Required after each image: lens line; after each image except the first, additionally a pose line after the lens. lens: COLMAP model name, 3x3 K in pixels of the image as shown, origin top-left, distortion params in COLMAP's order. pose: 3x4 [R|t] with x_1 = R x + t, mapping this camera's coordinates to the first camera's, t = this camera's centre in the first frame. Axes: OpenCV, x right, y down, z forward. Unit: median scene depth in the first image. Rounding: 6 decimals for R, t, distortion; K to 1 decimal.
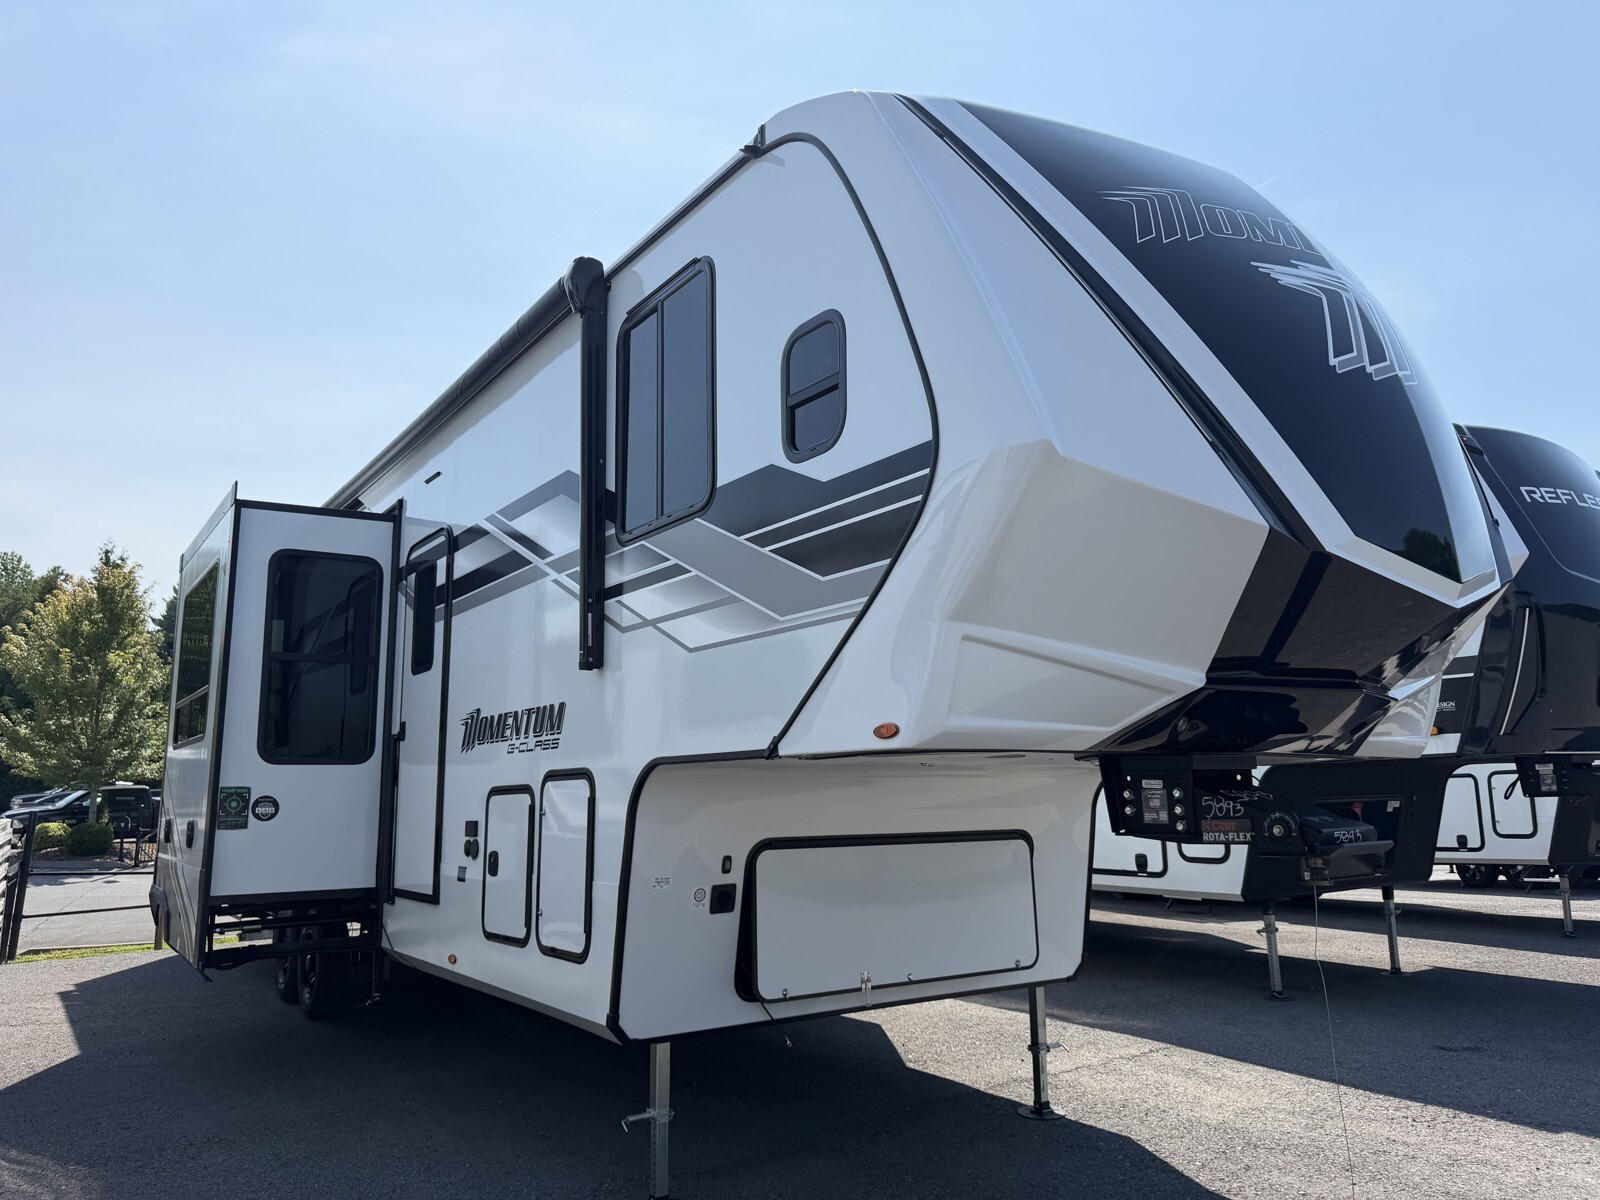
lens RADIAL K [[1131.9, 0, 800.0], [0, 1131.9, 600.0], [0, 0, 1]] dist [0.085632, 0.000665]
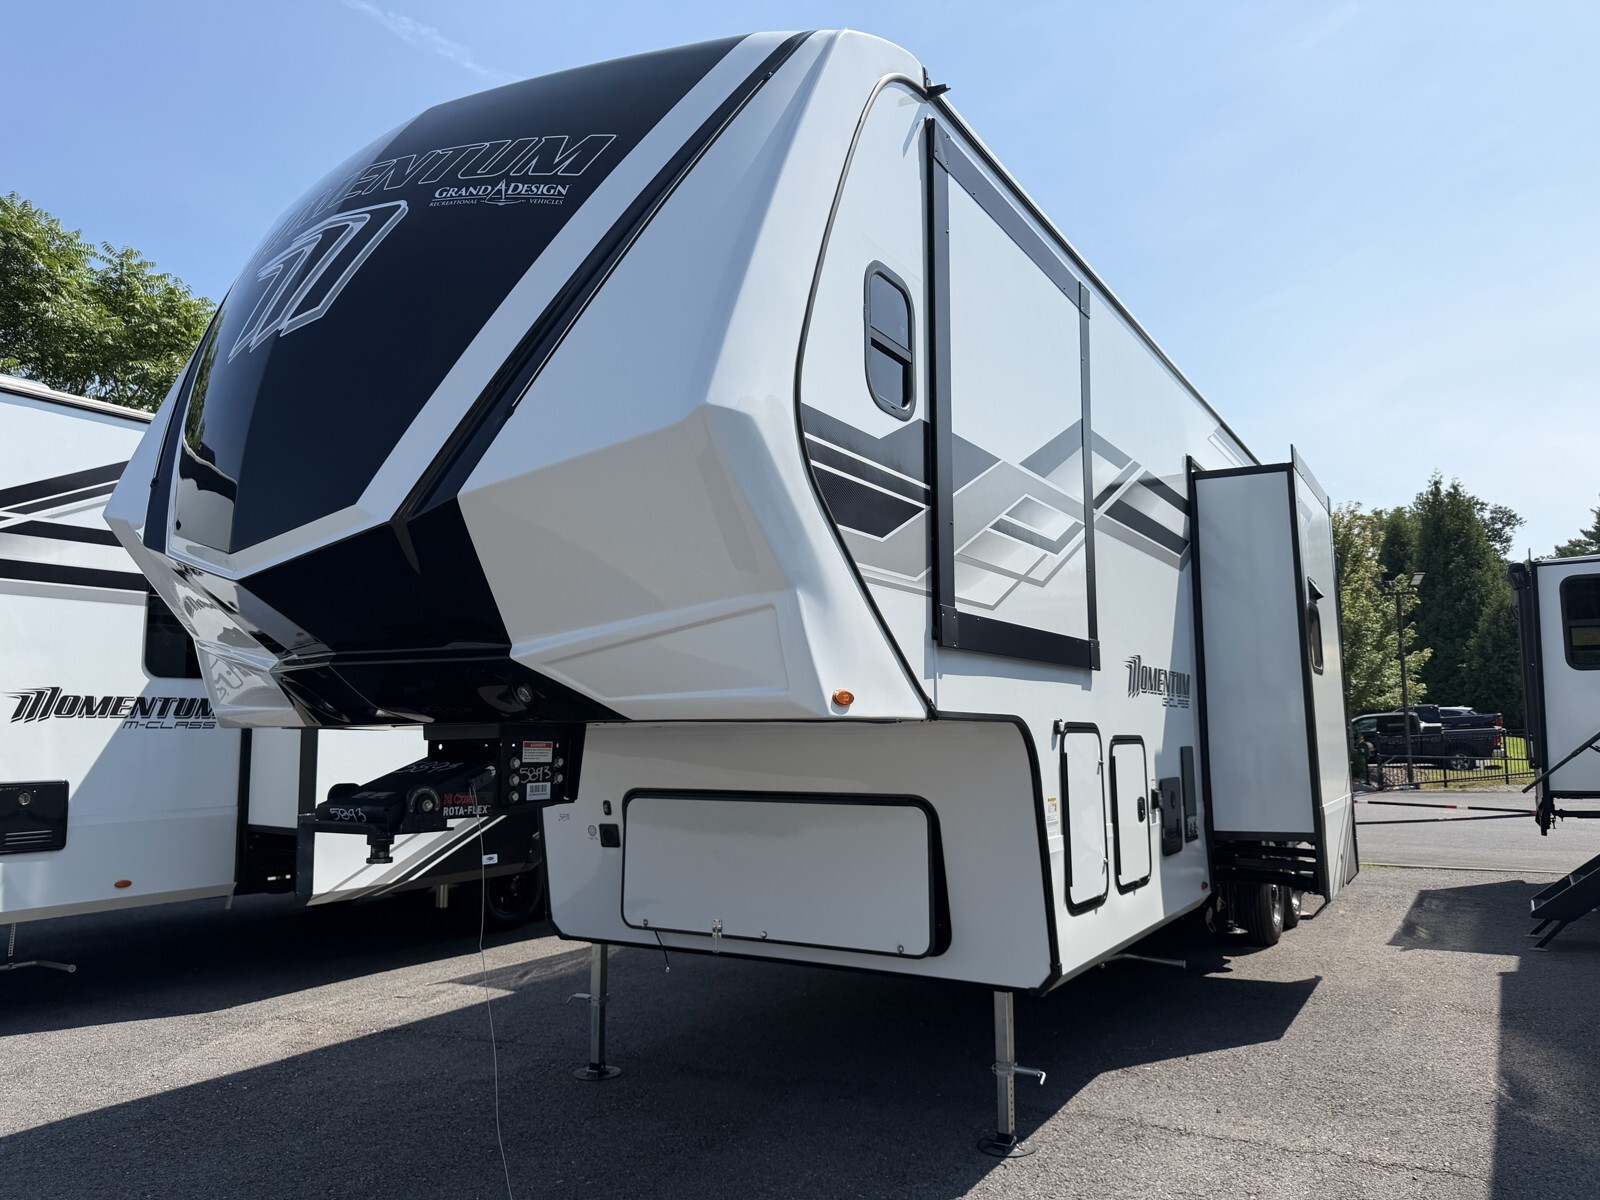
lens RADIAL K [[1171.3, 0, 800.0], [0, 1171.3, 566.1], [0, 0, 1]] dist [-0.002916, -0.001299]
pose [[0.430900, -0.110403, -0.895621, 1.087685], [0.143165, 0.988282, -0.052946, 0.071073], [0.890971, -0.105407, 0.441657, 0.624464]]
